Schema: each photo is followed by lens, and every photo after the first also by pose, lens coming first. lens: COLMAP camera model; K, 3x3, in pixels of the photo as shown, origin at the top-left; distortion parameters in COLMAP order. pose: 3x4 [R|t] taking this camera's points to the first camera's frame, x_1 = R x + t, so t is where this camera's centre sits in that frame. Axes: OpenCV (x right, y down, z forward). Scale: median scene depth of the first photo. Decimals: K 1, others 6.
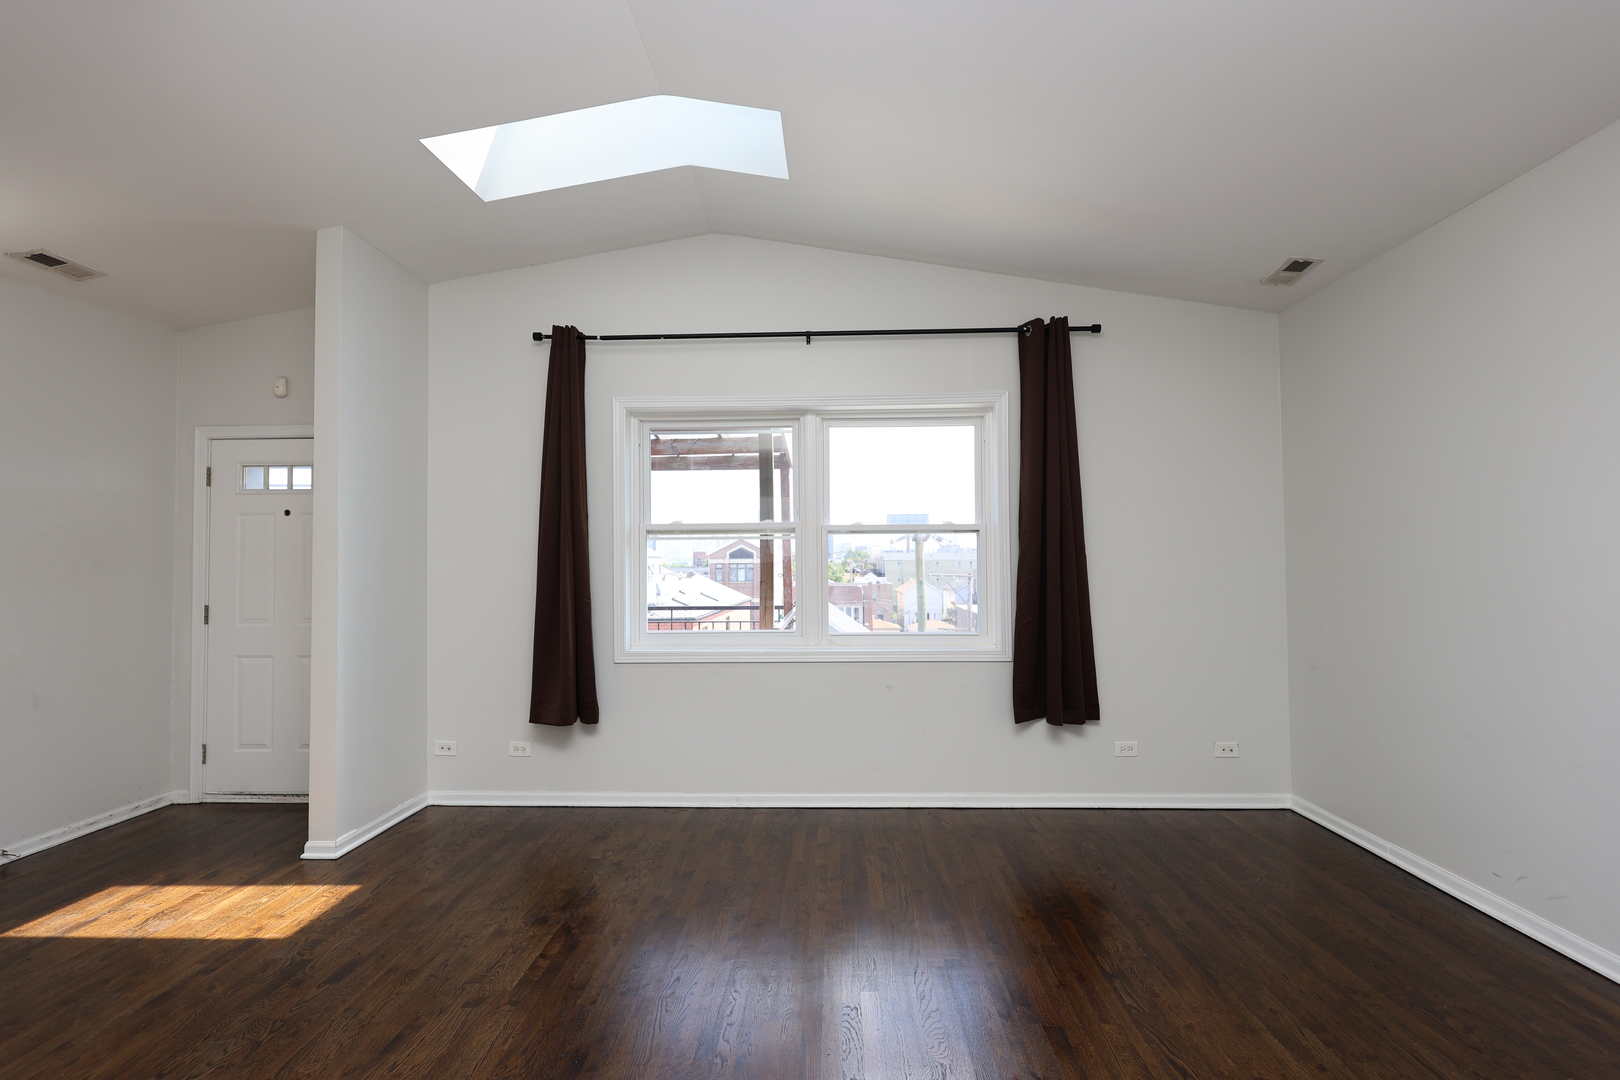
lens RADIAL K [[744.9, 0, 815.3], [0, 744.9, 544.8], [0, 0, 1]] dist [-0.001701, 0.000256]
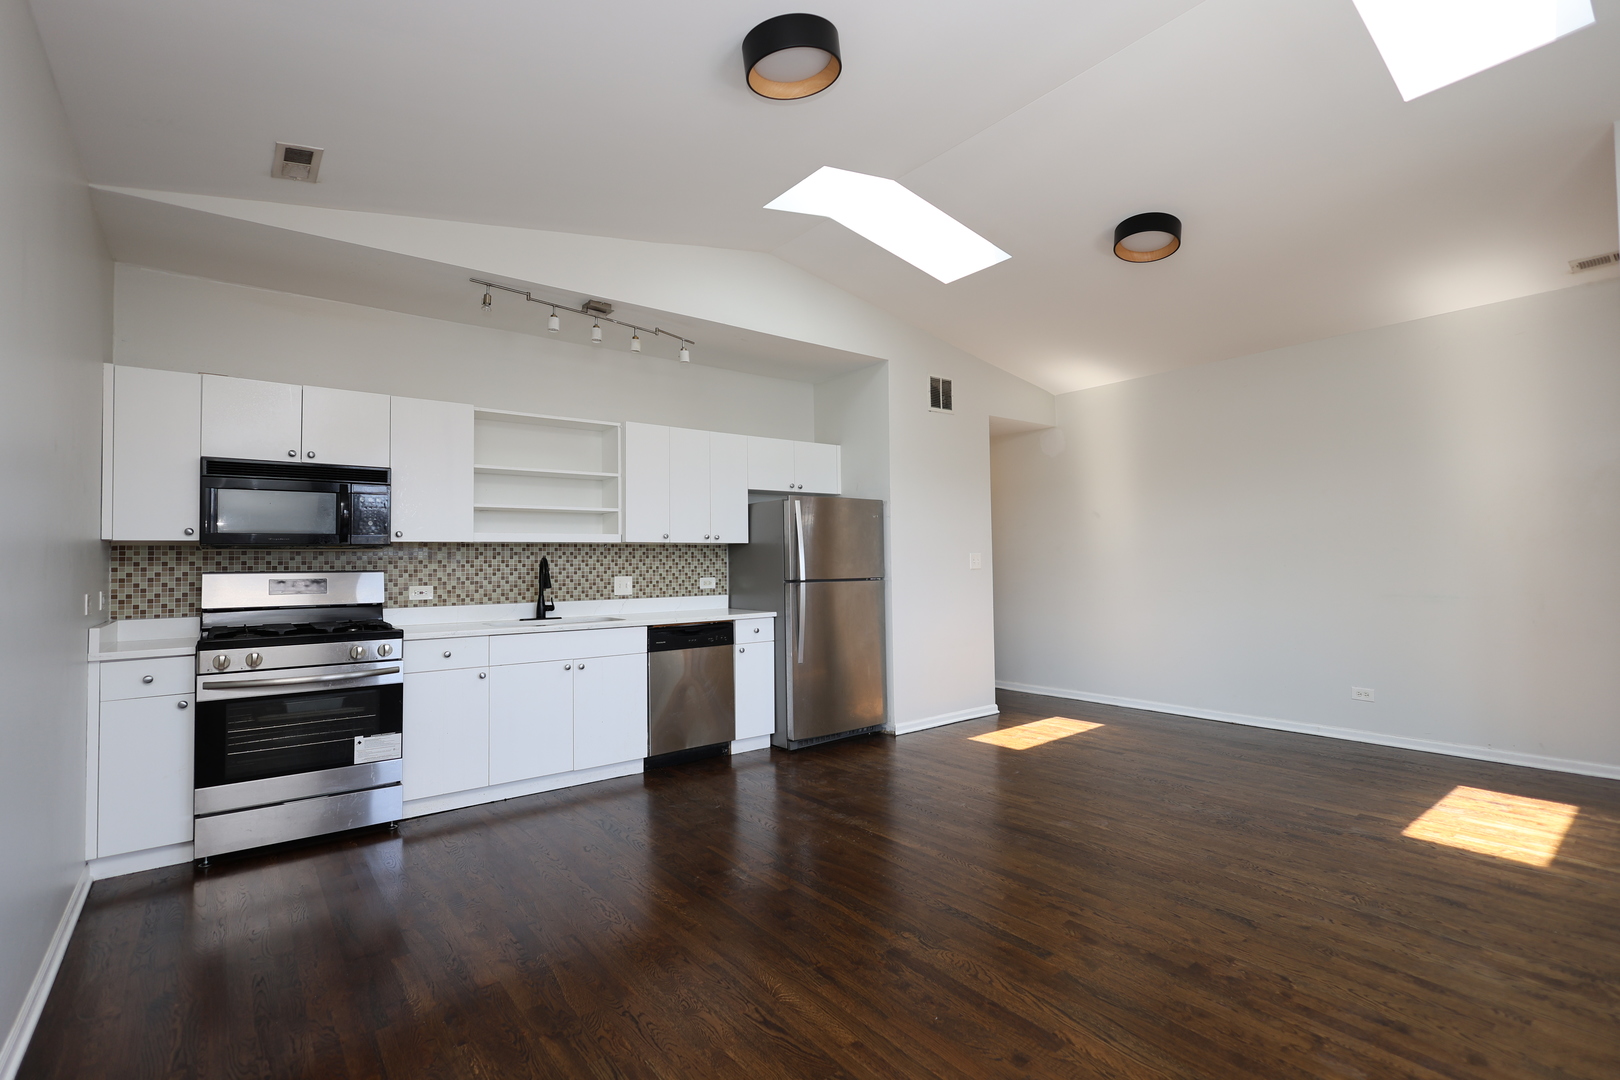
lens RADIAL K [[744.9, 0, 814.1], [0, 744.9, 537.4], [0, 0, 1]] dist [-0.001701, 0.000256]
pose [[-0.765005, -0.001882, -0.644022, 0.533384], [0.039783, 0.997948, -0.050174, 0.045243], [0.642794, -0.064005, -0.763360, 0.898756]]
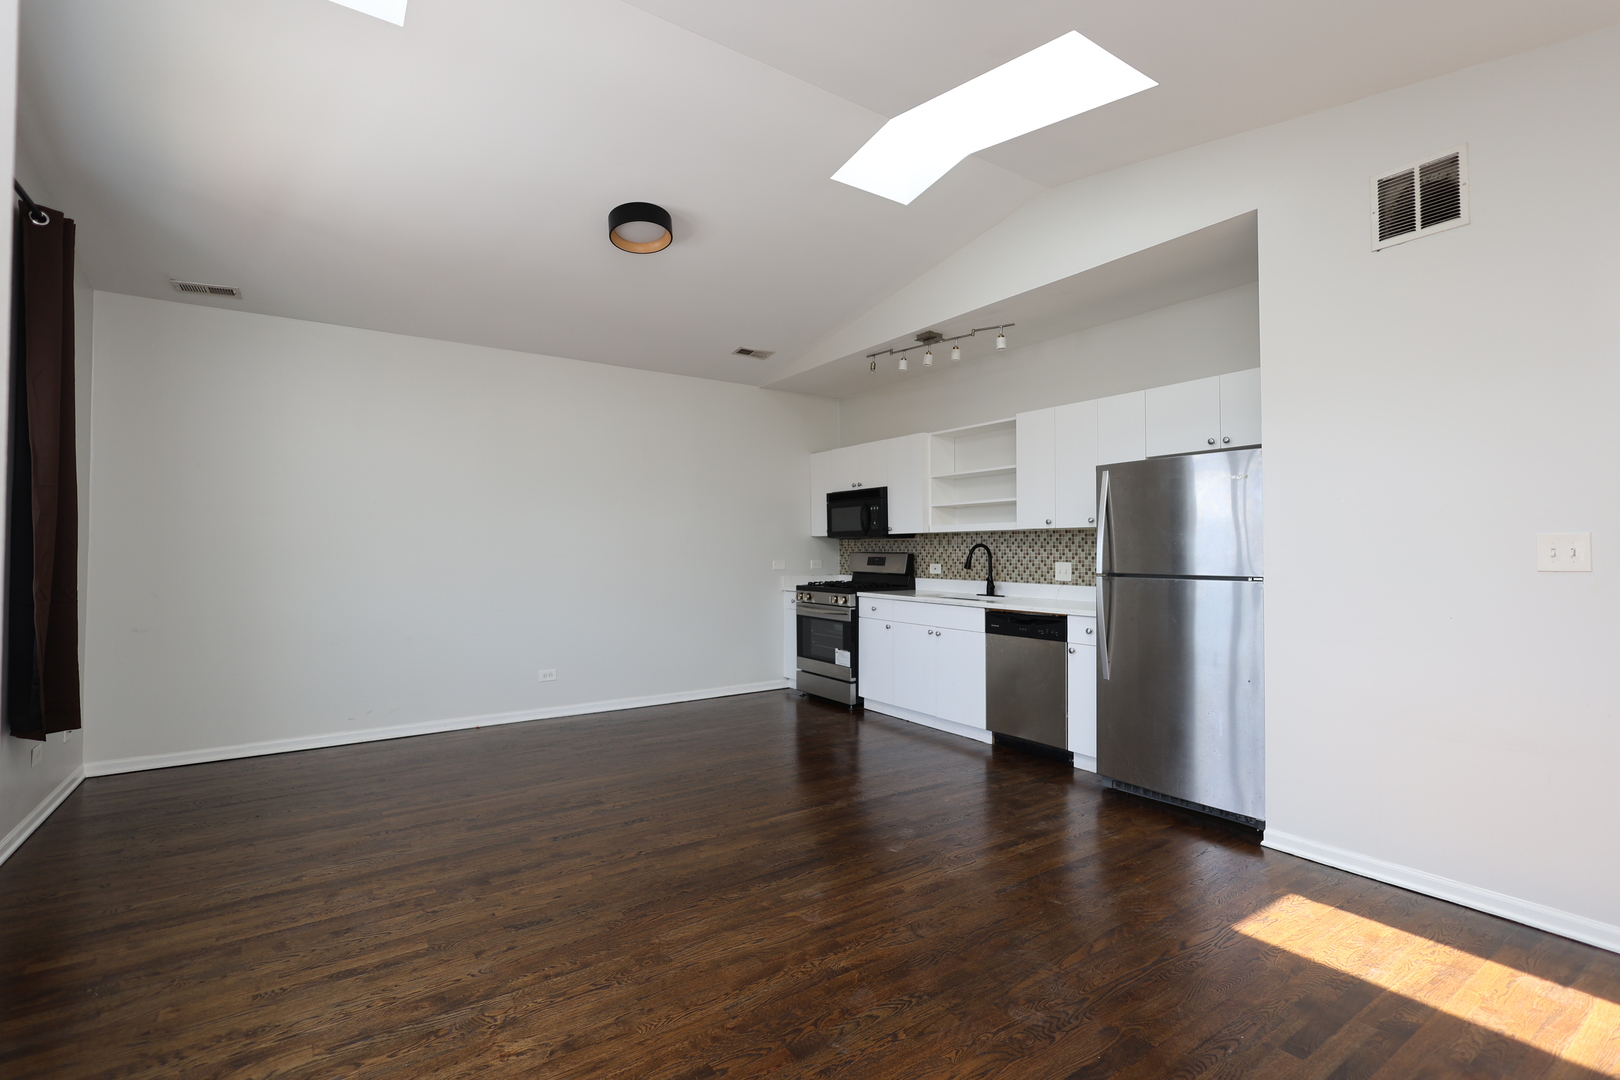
lens RADIAL K [[744.9, 0, 815.6], [0, 744.9, 538.3], [0, 0, 1]] dist [-0.001701, 0.000256]
pose [[-0.595794, 0.023749, 0.802786, -0.780369], [-0.016474, 0.998991, -0.041780, 0.053901], [-0.802968, -0.038118, -0.594802, 0.814453]]
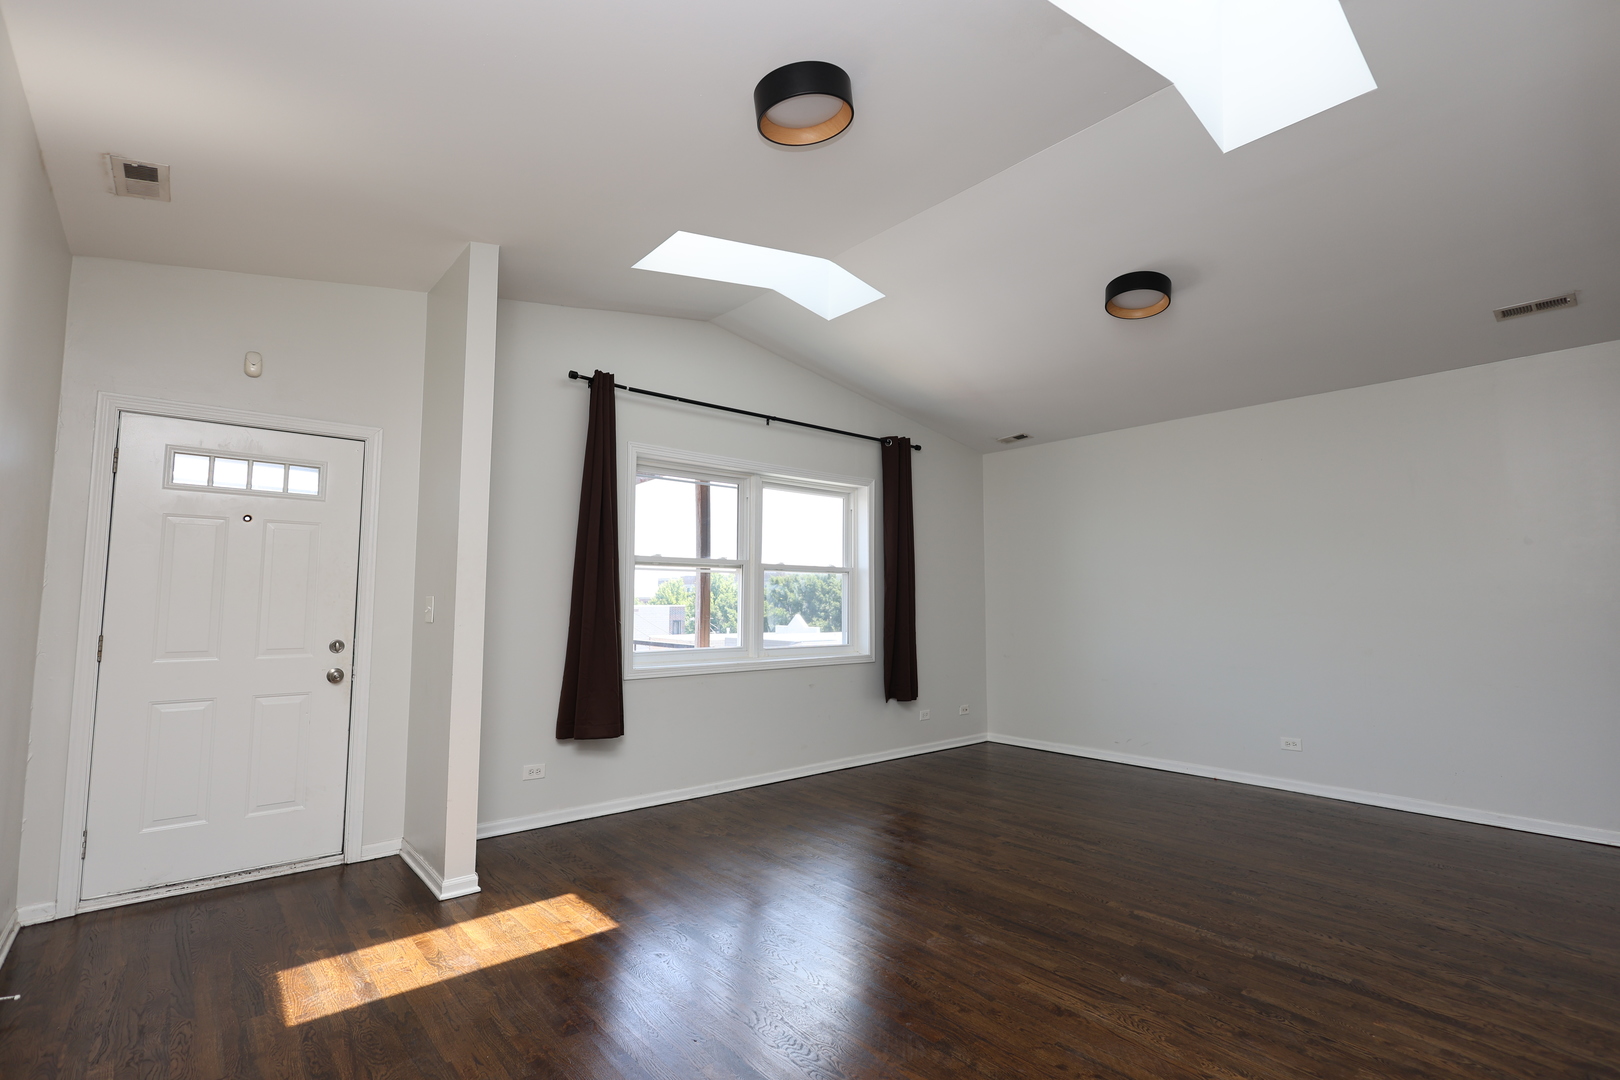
lens RADIAL K [[744.9, 0, 812.4], [0, 744.9, 543.5], [0, 0, 1]] dist [-0.001701, 0.000256]
pose [[0.737315, 0.063101, 0.672595, -0.847800], [-0.027209, 0.997594, -0.063764, 0.019845], [-0.675001, 0.028714, 0.737258, -0.009777]]
